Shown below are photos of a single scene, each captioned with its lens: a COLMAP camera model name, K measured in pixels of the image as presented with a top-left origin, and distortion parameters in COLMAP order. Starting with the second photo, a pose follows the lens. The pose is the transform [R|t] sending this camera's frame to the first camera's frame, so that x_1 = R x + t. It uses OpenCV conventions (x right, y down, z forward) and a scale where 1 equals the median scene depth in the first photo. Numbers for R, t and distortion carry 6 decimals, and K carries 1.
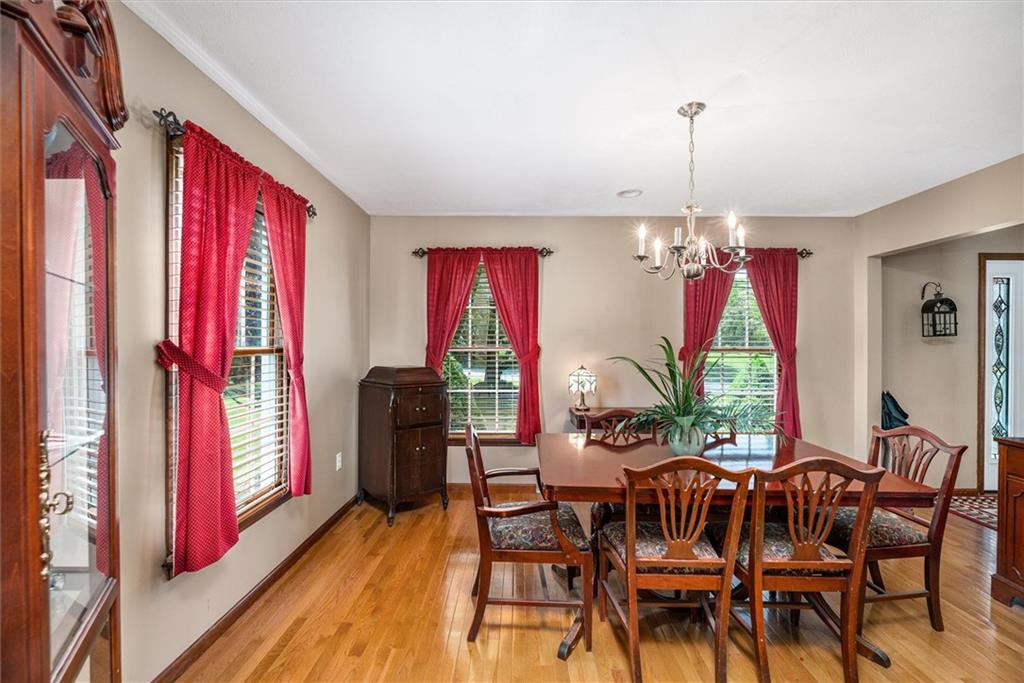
lens RADIAL K [[450.4, 0, 510.8], [0, 450.4, 346.3], [0, 0, 1]] dist [-0.009515, 0.000812]
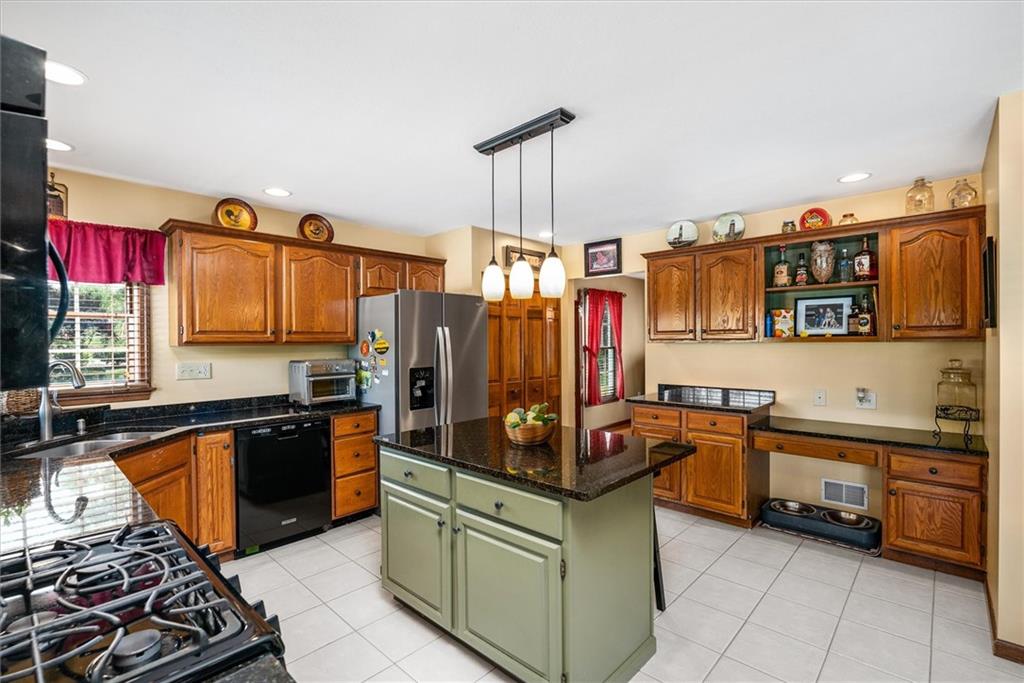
lens RADIAL K [[450.4, 0, 511.6], [0, 450.4, 345.0], [0, 0, 1]] dist [-0.009515, 0.000812]
pose [[0.745722, -0.000969, -0.666257, 0.971324], [0.008145, 0.999937, 0.007662, -0.036489], [0.666208, -0.011141, 0.745683, -1.677025]]
